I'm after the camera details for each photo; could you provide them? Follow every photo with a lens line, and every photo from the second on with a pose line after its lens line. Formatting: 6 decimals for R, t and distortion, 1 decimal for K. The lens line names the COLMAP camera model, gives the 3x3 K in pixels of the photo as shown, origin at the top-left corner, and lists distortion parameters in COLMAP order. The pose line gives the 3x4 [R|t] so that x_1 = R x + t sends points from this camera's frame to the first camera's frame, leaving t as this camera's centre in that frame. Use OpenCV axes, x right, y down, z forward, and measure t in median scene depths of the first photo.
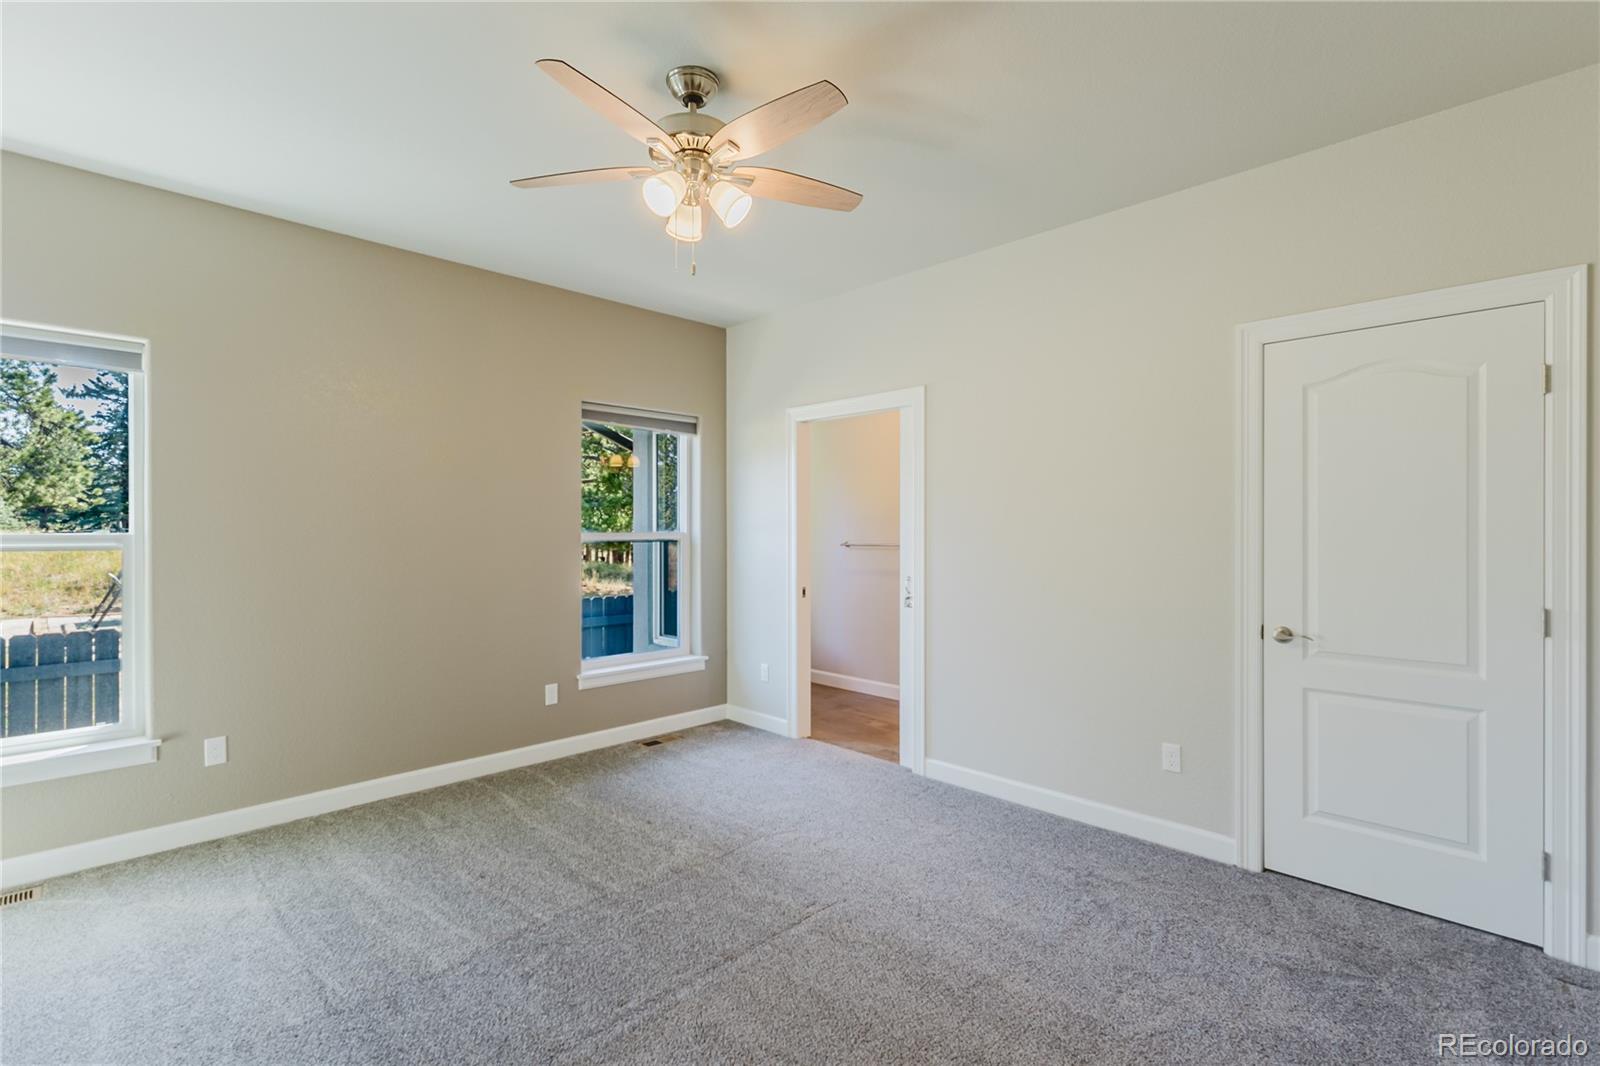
lens RADIAL K [[732.6, 0, 798.2], [0, 732.6, 532.5], [0, 0, 1]] dist [-0.000826, 0.002235]
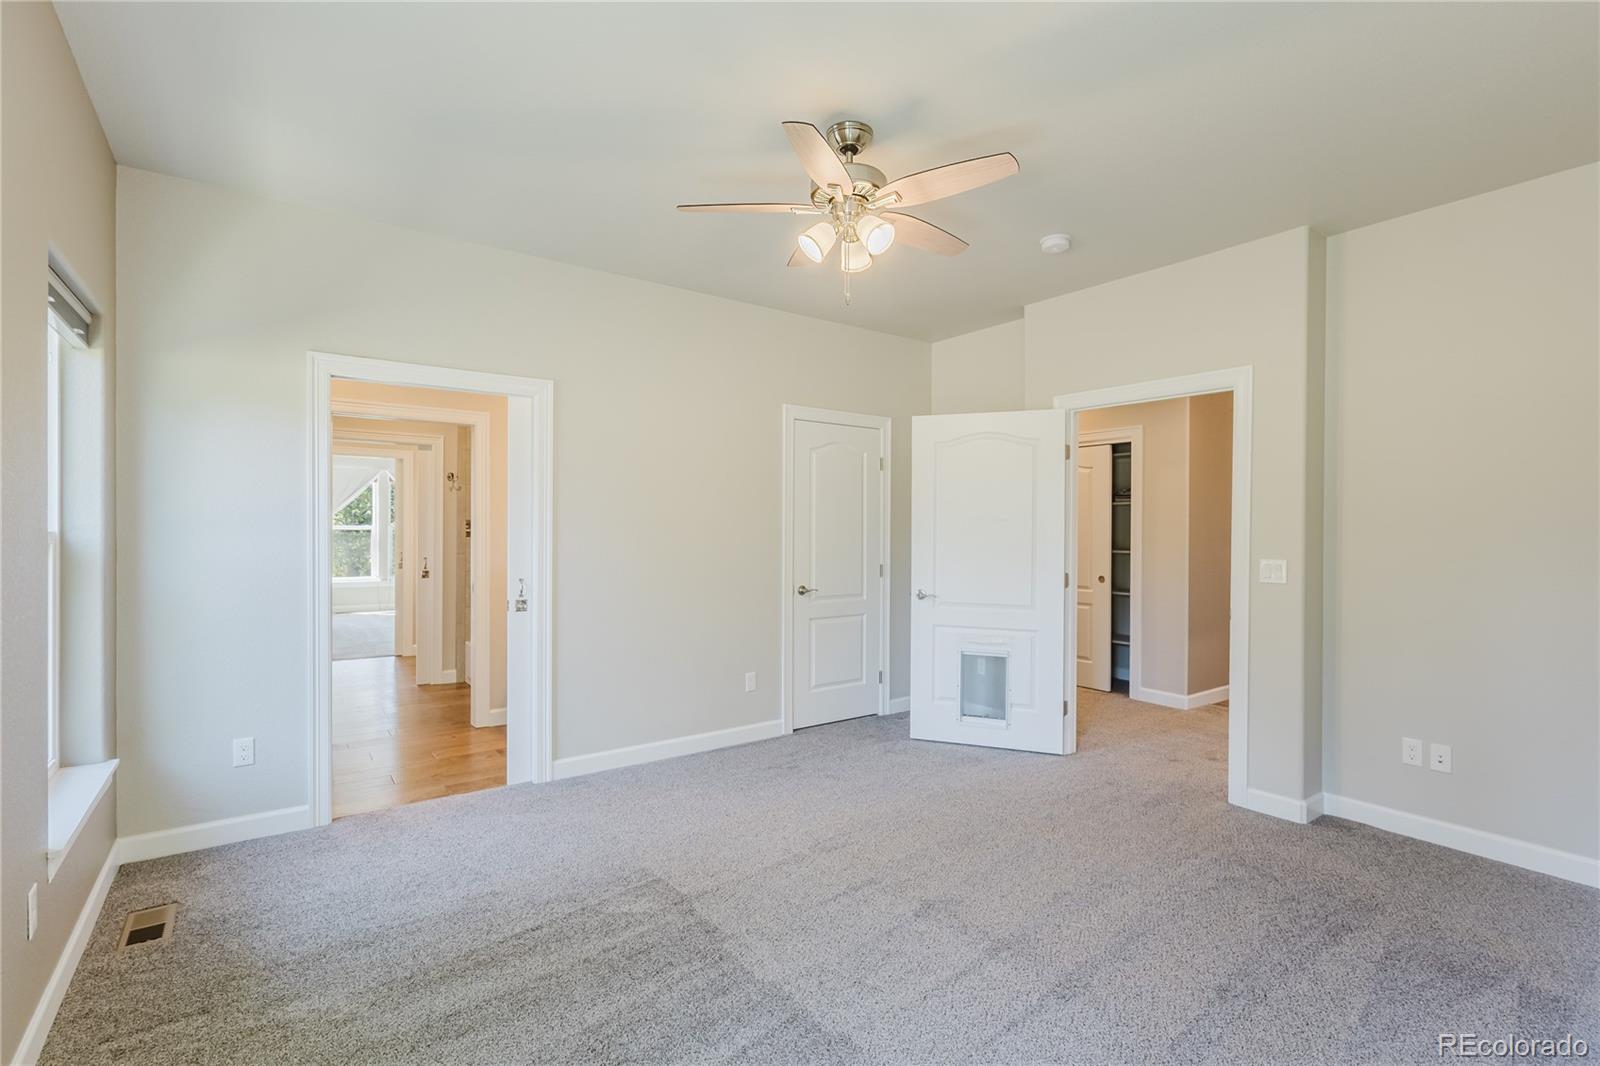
lens RADIAL K [[732.6, 0, 798.2], [0, 732.6, 532.5], [0, 0, 1]] dist [-0.000826, 0.002235]
pose [[0.156039, -0.005276, 0.987737, -1.004819], [-0.000825, 0.999985, 0.005471, -0.005714], [-0.987751, -0.001669, 0.156032, 0.710187]]
